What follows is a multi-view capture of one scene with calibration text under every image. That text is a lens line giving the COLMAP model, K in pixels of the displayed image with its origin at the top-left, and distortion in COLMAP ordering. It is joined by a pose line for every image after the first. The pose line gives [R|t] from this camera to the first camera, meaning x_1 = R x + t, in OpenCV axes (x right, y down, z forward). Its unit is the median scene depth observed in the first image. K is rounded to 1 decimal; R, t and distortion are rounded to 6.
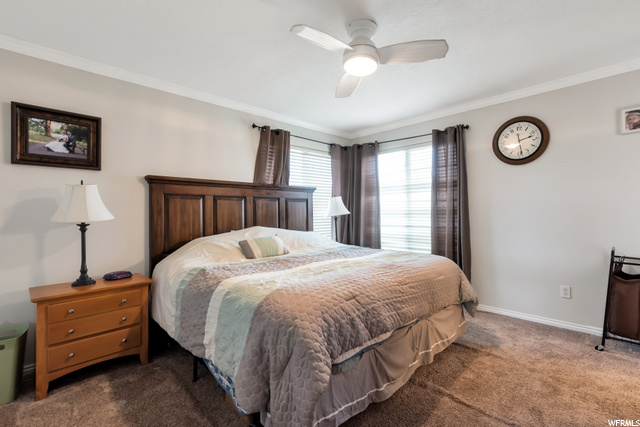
lens RADIAL K [[290.2, 0, 318.0], [0, 290.2, 215.8], [0, 0, 1]] dist [0.012183, -0.000344]
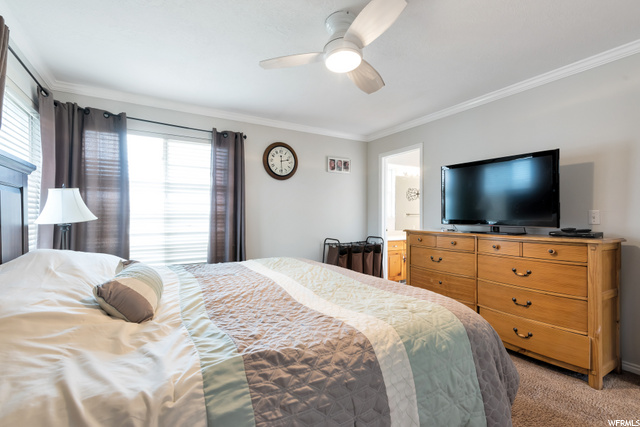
lens RADIAL K [[290.2, 0, 318.0], [0, 290.2, 215.8], [0, 0, 1]] dist [0.012183, -0.000344]
pose [[0.244518, 0.010777, 0.969585, -0.419028], [0.007755, 0.999885, -0.013069, -0.000496], [-0.969614, 0.010715, 0.244407, 0.449982]]
